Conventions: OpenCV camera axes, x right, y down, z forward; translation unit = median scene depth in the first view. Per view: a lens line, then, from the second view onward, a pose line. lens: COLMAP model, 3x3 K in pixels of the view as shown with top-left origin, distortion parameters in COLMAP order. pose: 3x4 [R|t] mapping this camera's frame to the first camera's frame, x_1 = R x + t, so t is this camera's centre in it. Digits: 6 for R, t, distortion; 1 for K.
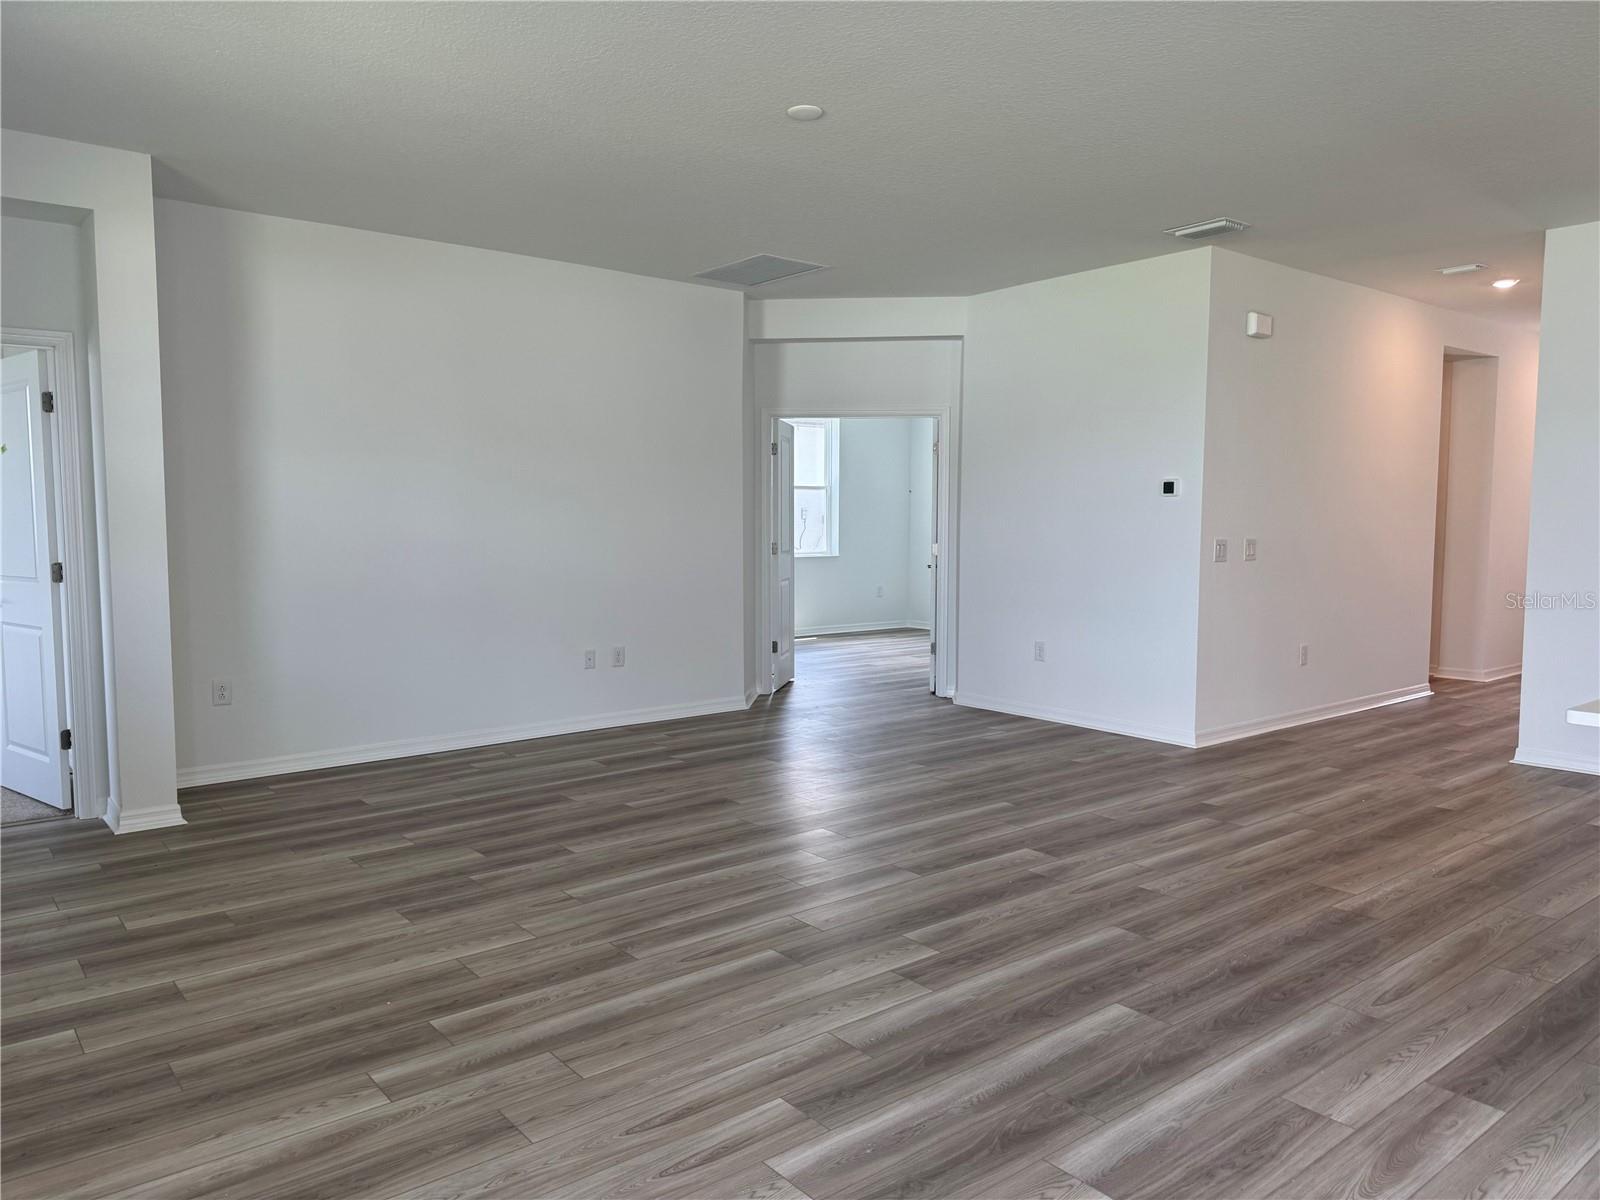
lens RADIAL K [[1118.3, 0, 806.1], [0, 1118.3, 603.0], [0, 0, 1]] dist [0.100069, -0.143107]
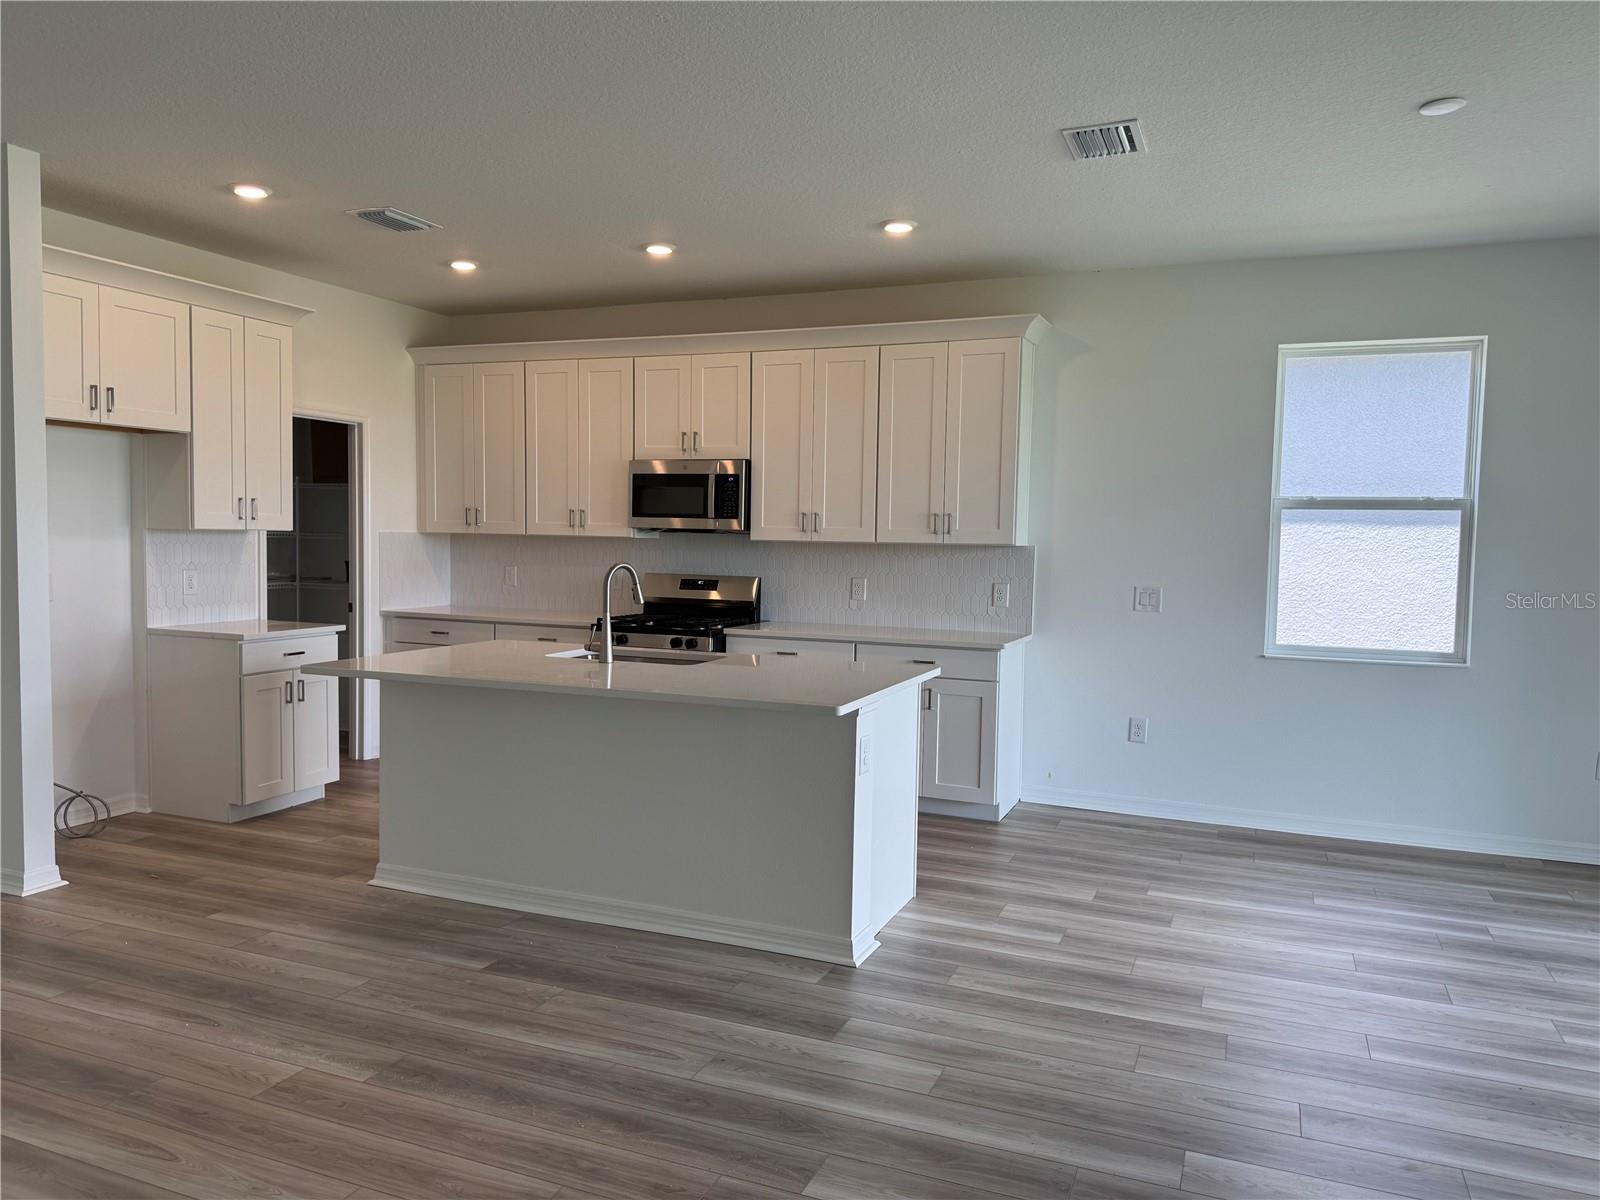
lens RADIAL K [[1118.3, 0, 806.1], [0, 1118.3, 603.0], [0, 0, 1]] dist [0.100069, -0.143107]
pose [[-0.477850, -0.064861, 0.876044, -0.294972], [0.049227, 0.993726, 0.100426, -0.102300], [-0.877061, 0.091113, -0.471659, 0.989919]]
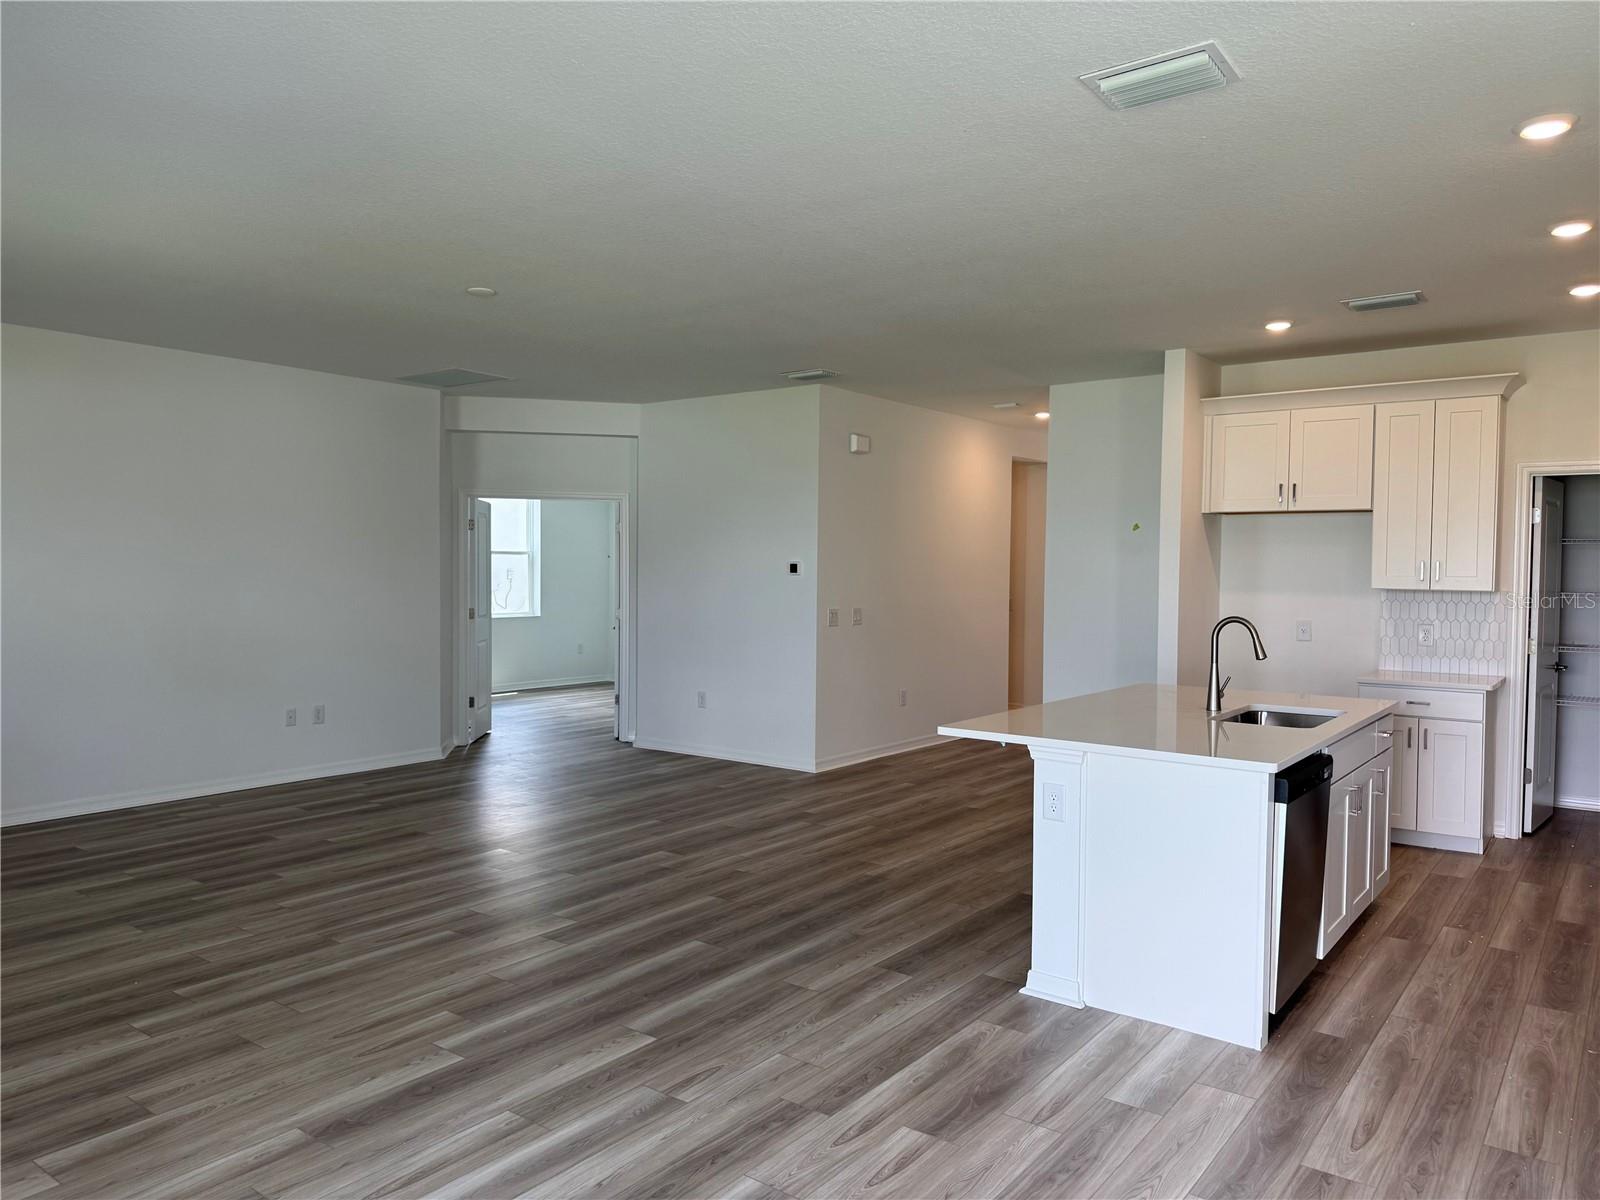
lens RADIAL K [[1118.3, 0, 806.1], [0, 1118.3, 603.0], [0, 0, 1]] dist [0.100069, -0.143107]
pose [[0.970012, -0.001306, 0.243056, 0.044403], [0.012342, 0.998960, -0.043887, -0.011404], [-0.242745, 0.045571, 0.969019, -0.342213]]
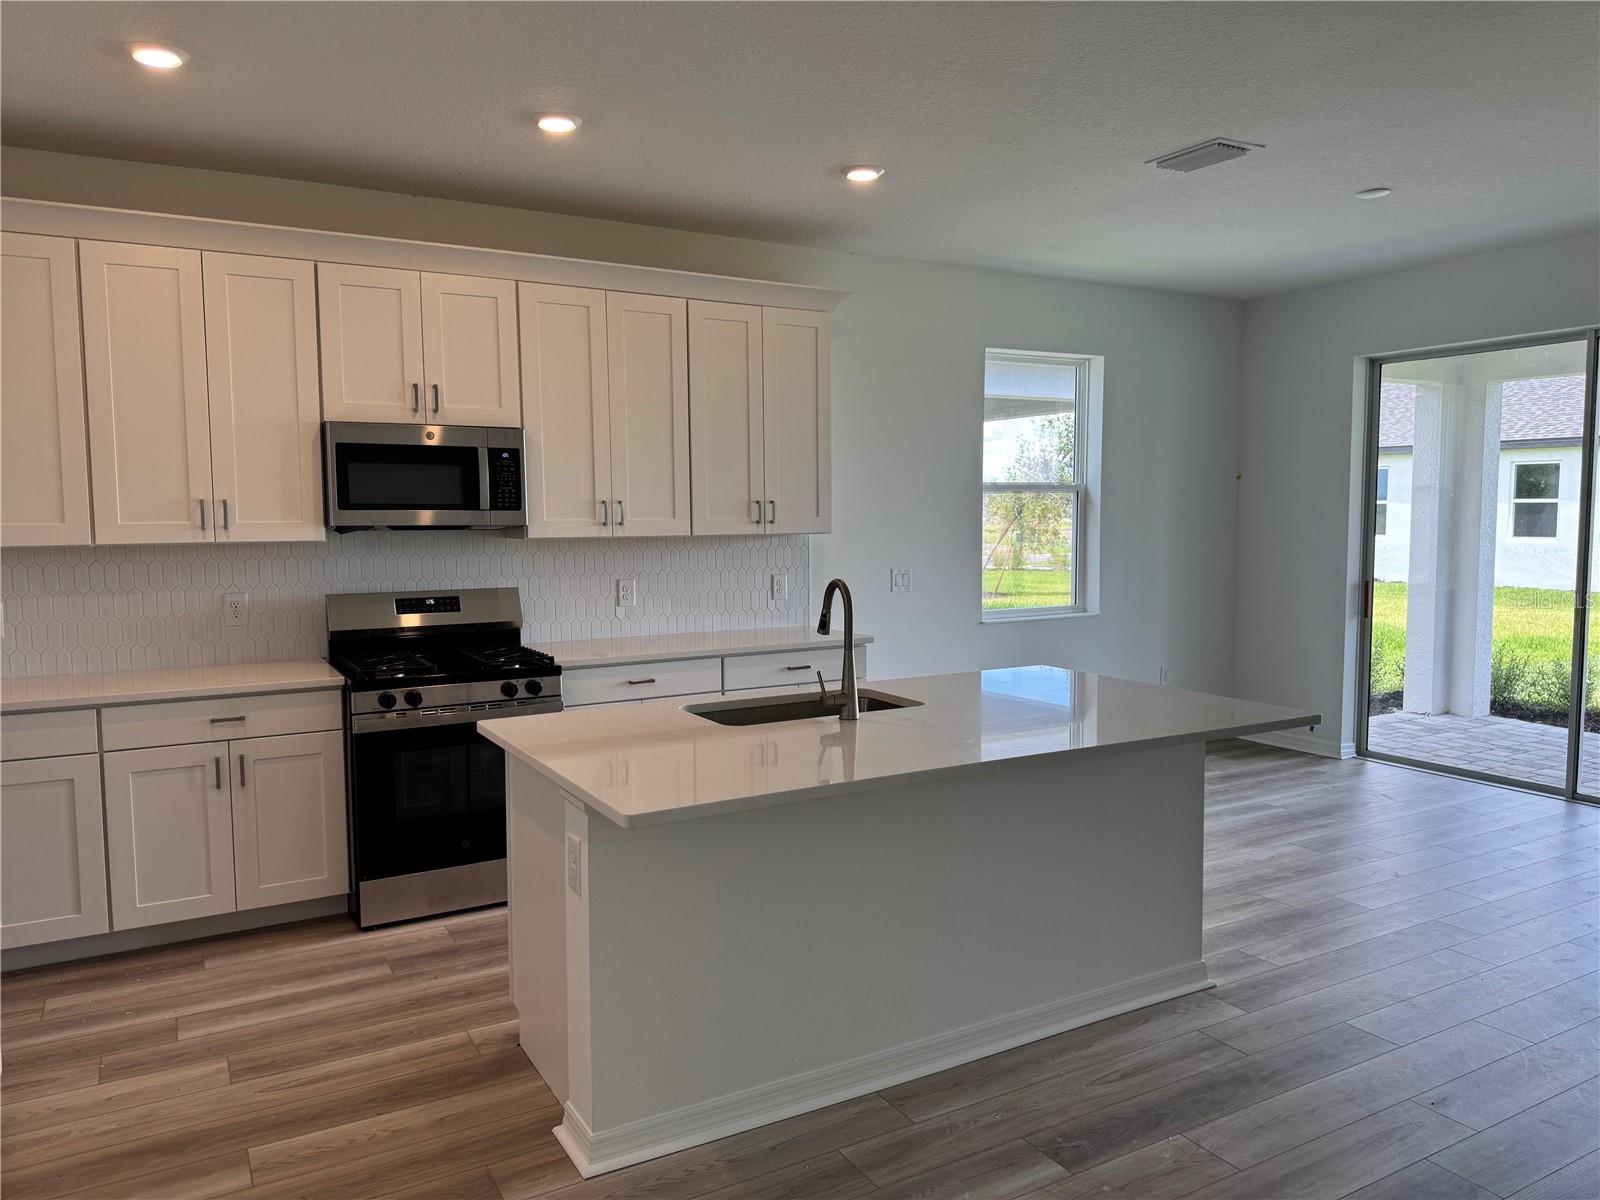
lens RADIAL K [[1118.3, 0, 806.1], [0, 1118.3, 603.0], [0, 0, 1]] dist [0.100069, -0.143107]
pose [[-0.986686, -0.009191, 0.162379, 0.621372], [0.016921, 0.987183, 0.158695, -0.148755], [-0.161756, 0.159329, -0.973883, 1.397590]]
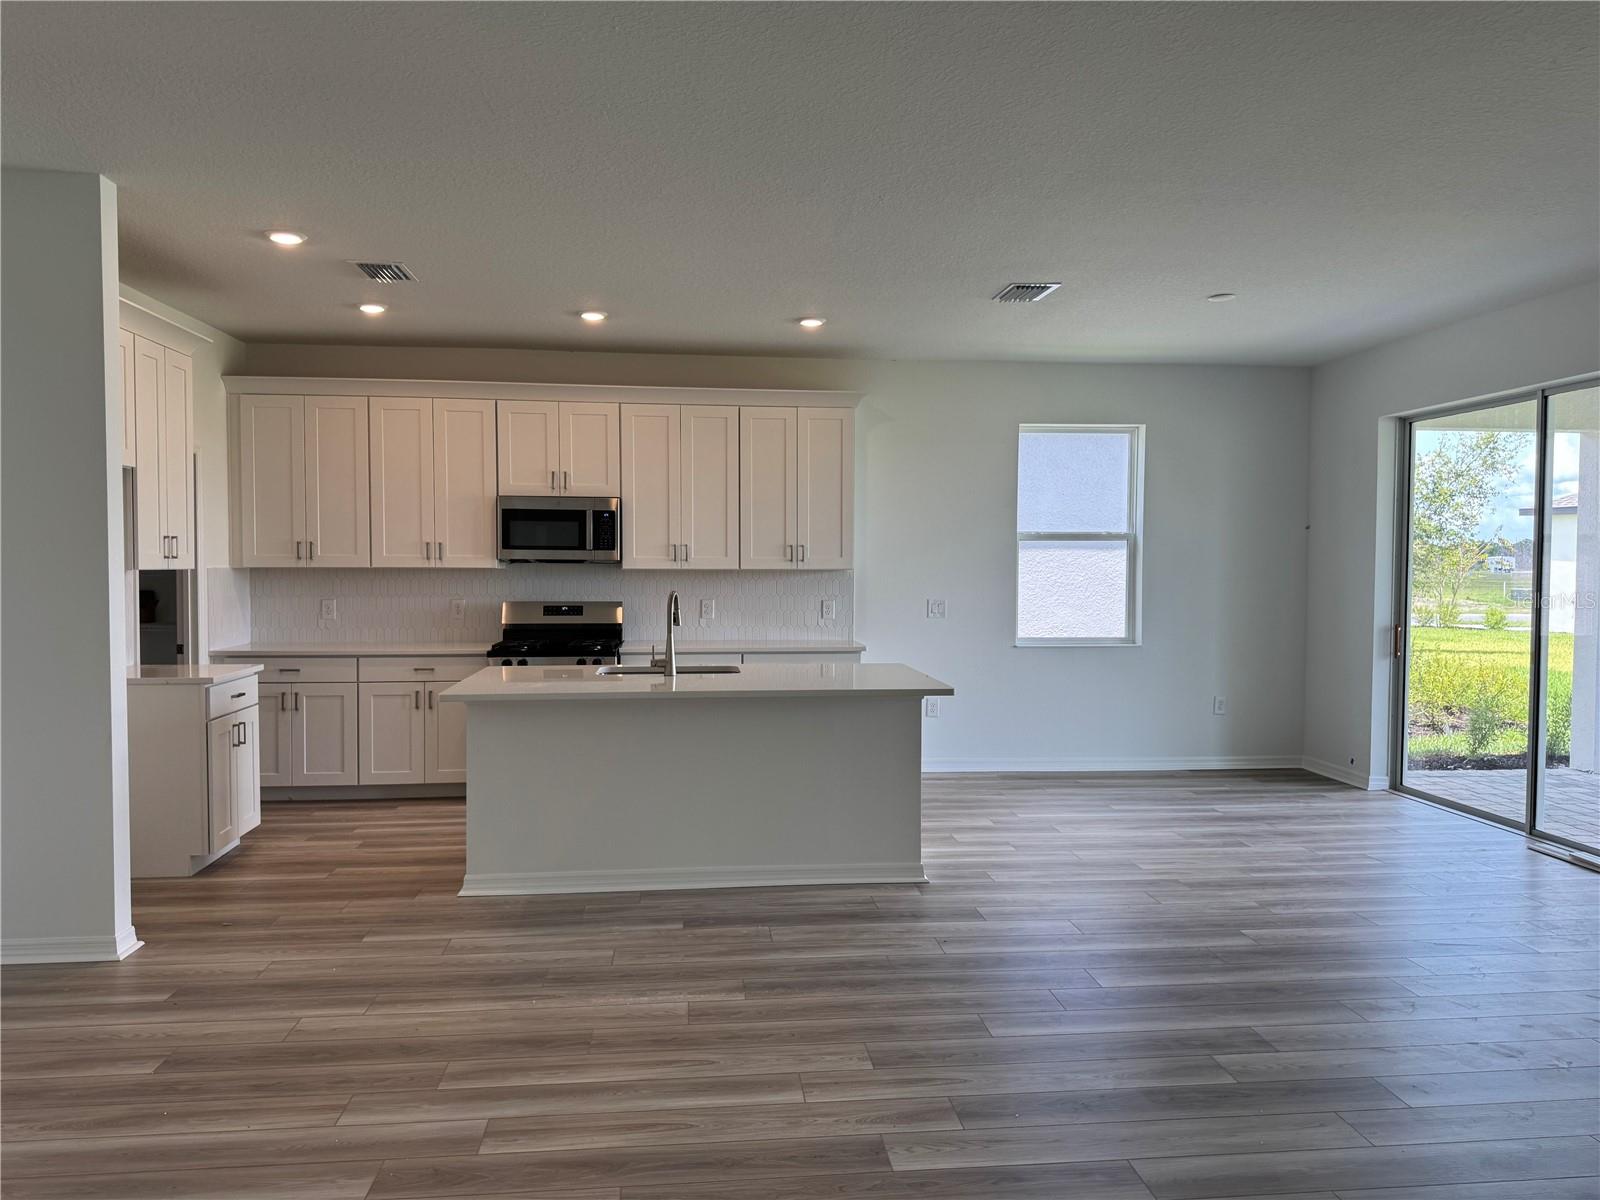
lens RADIAL K [[1118.3, 0, 806.1], [0, 1118.3, 603.0], [0, 0, 1]] dist [0.100069, -0.143107]
pose [[-0.838422, -0.026372, 0.544384, -0.090166], [0.036698, 0.993830, 0.104665, -0.155664], [-0.543785, 0.107731, -0.832281, 1.610950]]
